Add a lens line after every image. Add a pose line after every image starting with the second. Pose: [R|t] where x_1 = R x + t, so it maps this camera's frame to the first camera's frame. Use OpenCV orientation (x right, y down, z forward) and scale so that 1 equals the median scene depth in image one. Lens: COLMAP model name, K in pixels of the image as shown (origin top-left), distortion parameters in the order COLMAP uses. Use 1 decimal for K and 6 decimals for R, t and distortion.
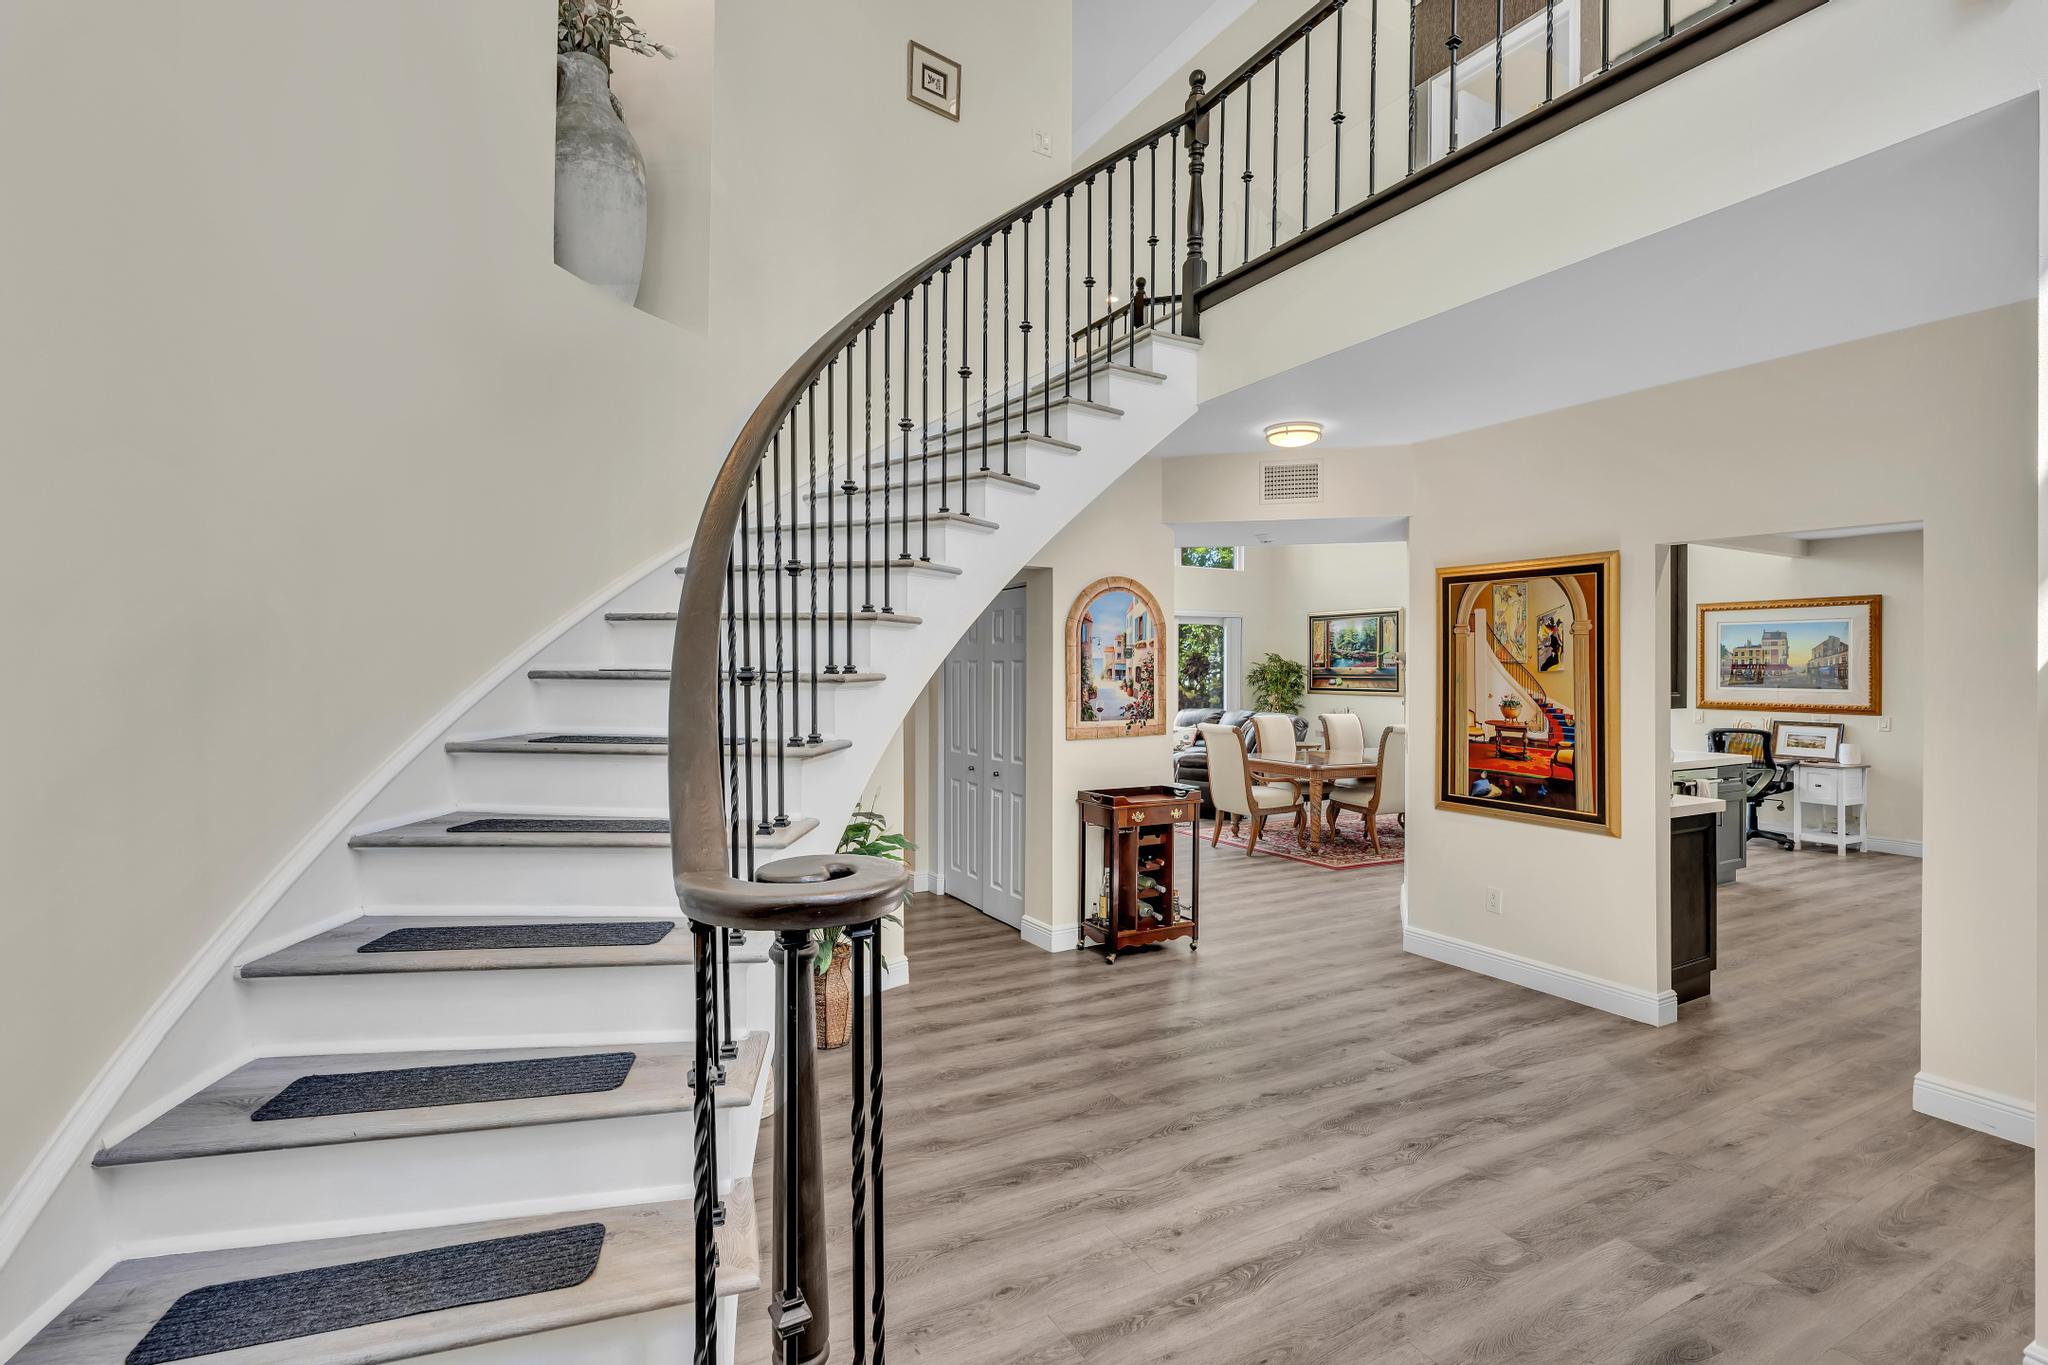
lens RADIAL K [[940.4, 0, 1022.9], [0, 940.4, 665.6], [0, 0, 1]] dist [-0.001347, 0.001068]
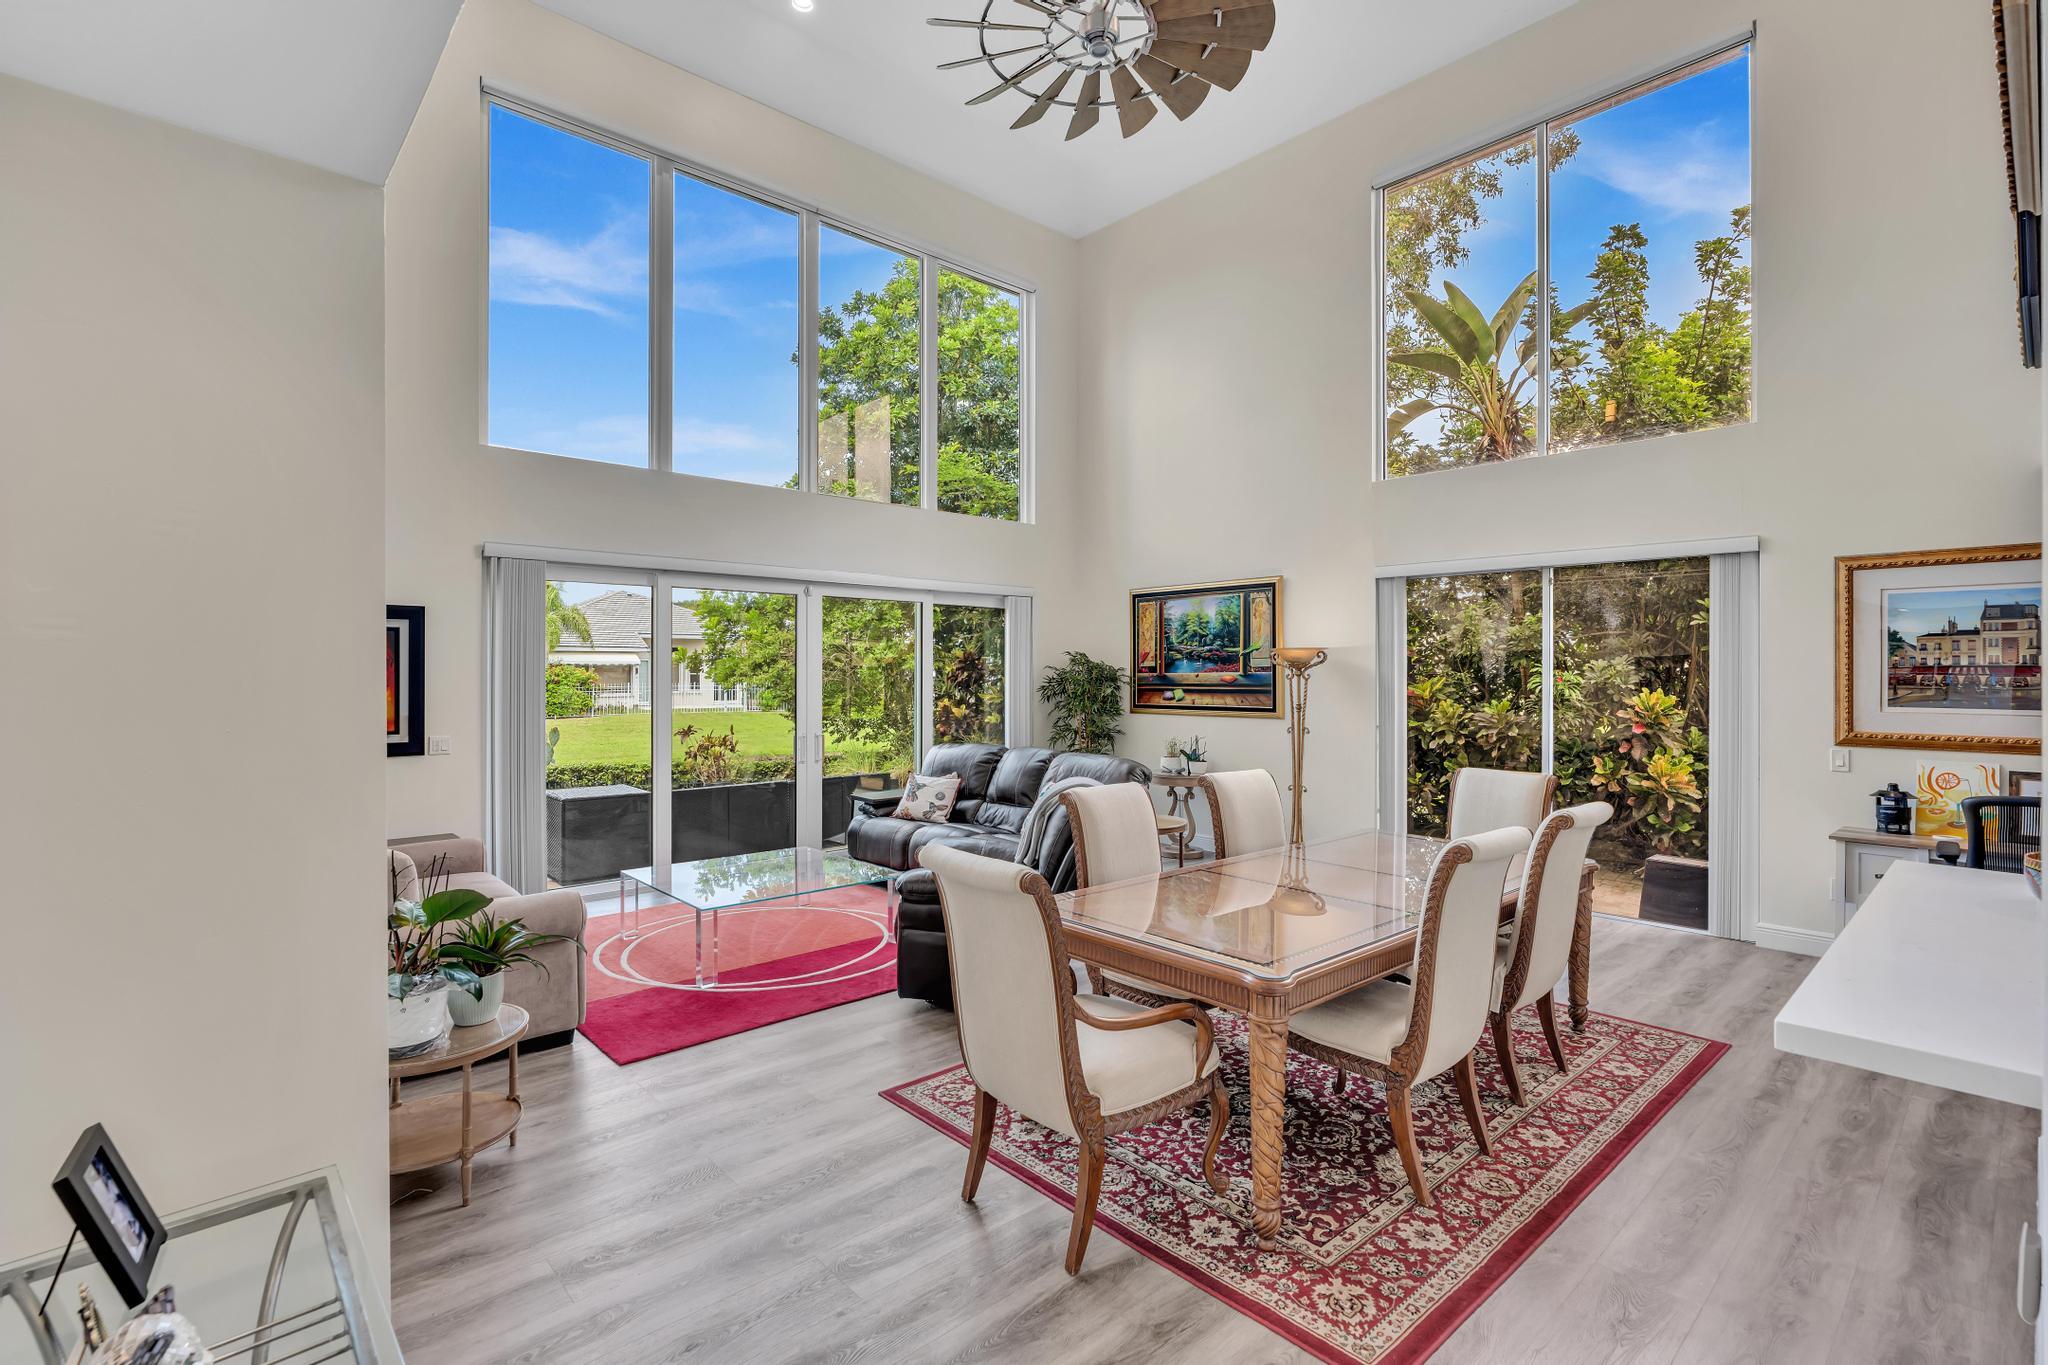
lens RADIAL K [[940.4, 0, 1022.9], [0, 940.4, 665.6], [0, 0, 1]] dist [-0.001347, 0.001068]
pose [[0.974487, -0.005537, 0.224375, 0.138742], [0.006212, 0.999978, -0.002301, -0.003681], [-0.224358, 0.003636, 0.974500, 0.625540]]
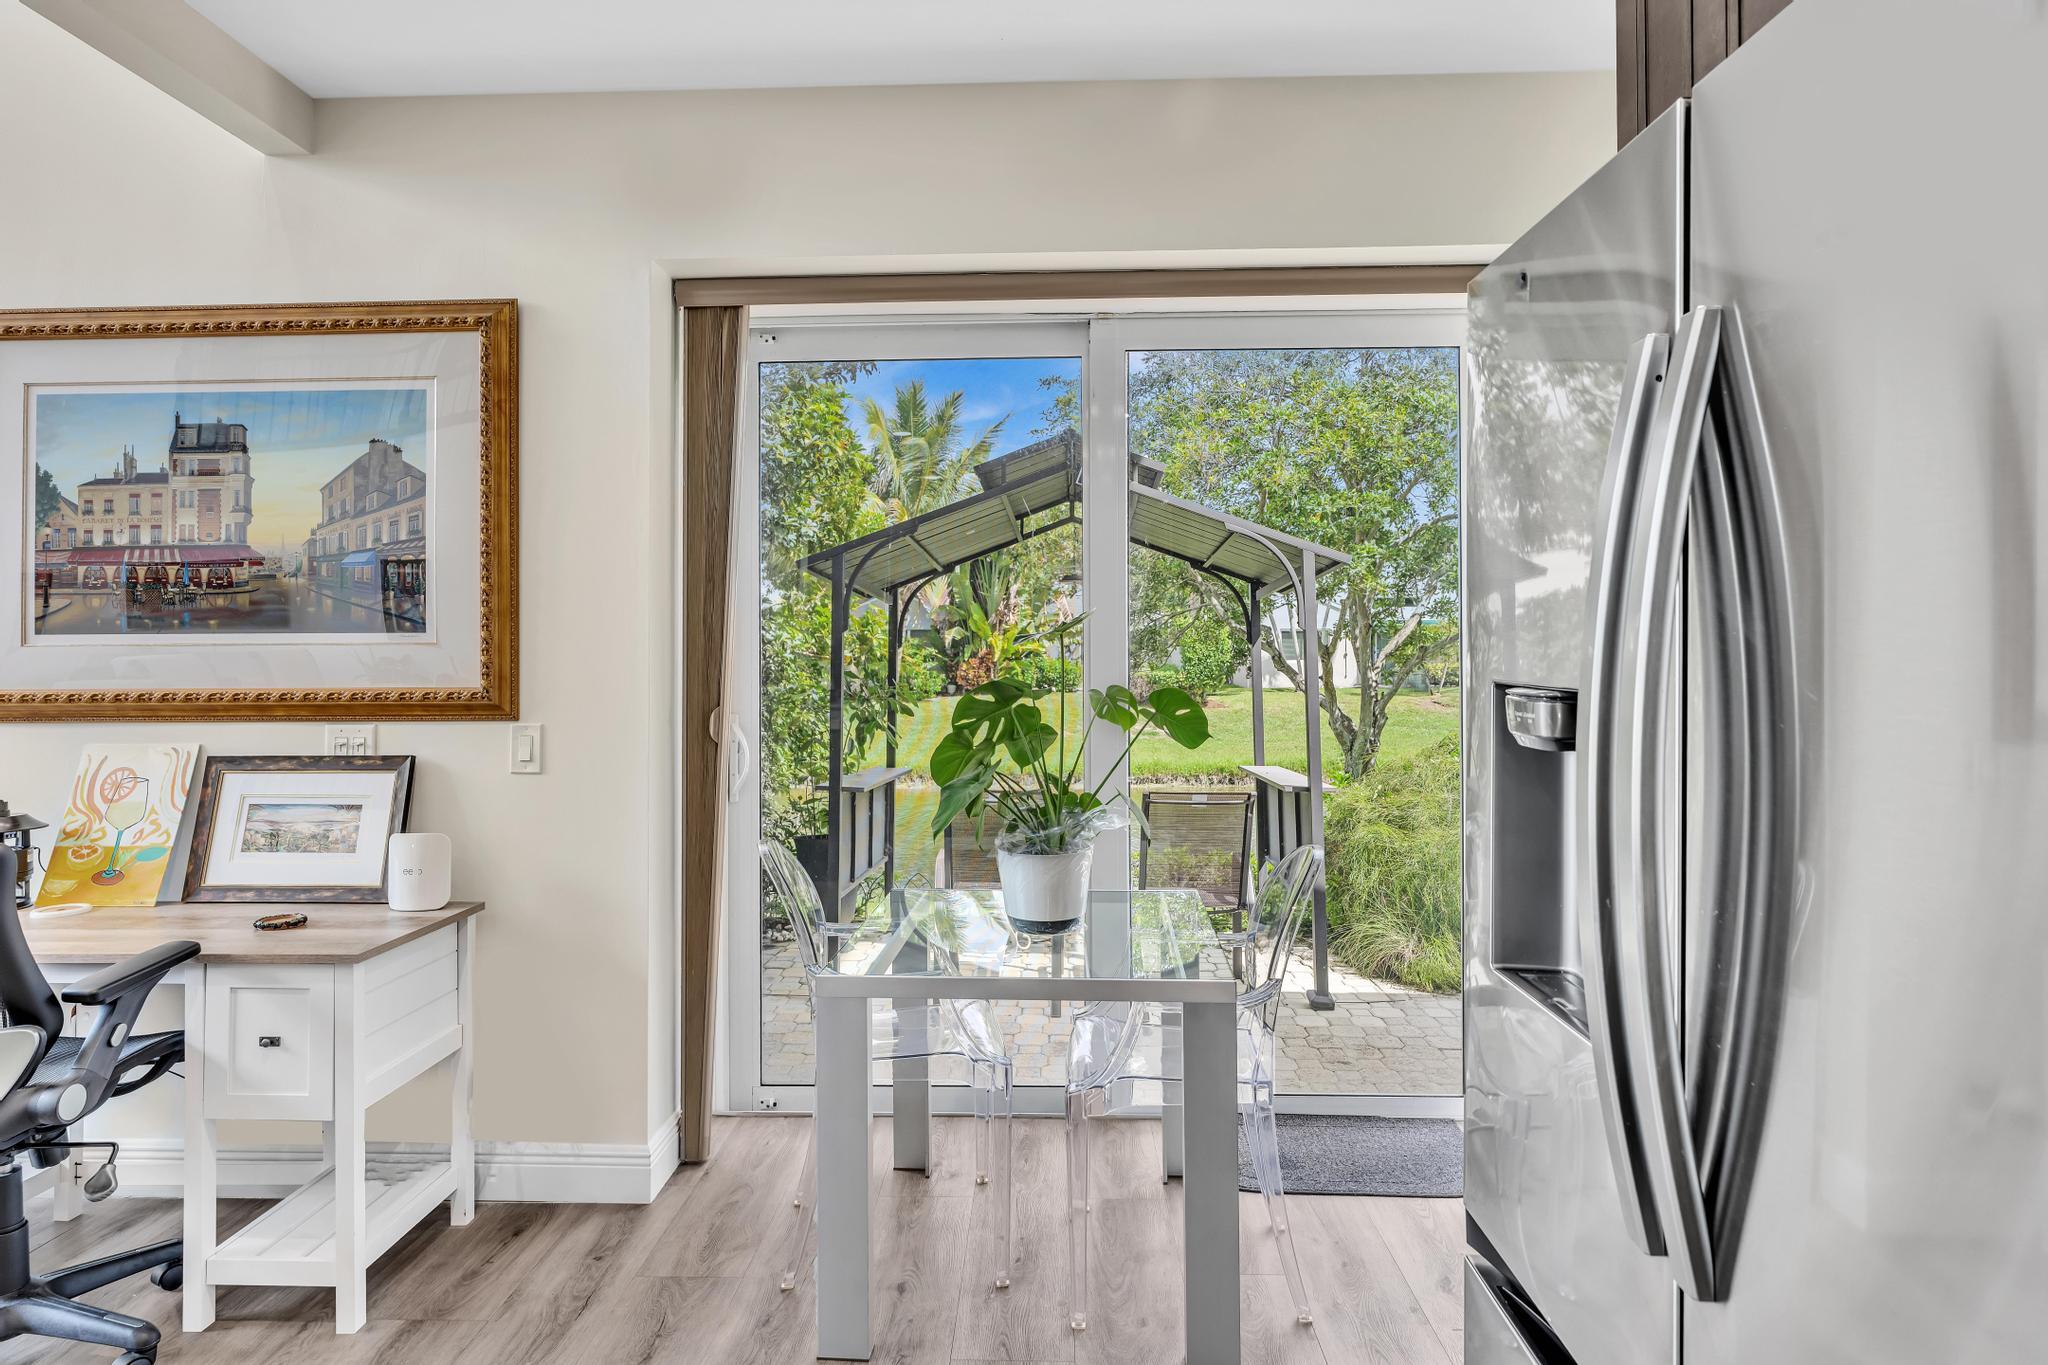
lens RADIAL K [[1110.7, 0, 1016.1], [0, 1110.7, 628.6], [0, 0, 1]] dist [-0.000414, 0.000587]
pose [[0.516721, 0.001323, 0.856153, 0.668954], [0.009086, 0.999934, -0.007029, 0.027541], [-0.856106, 0.011411, 0.516674, 0.661805]]
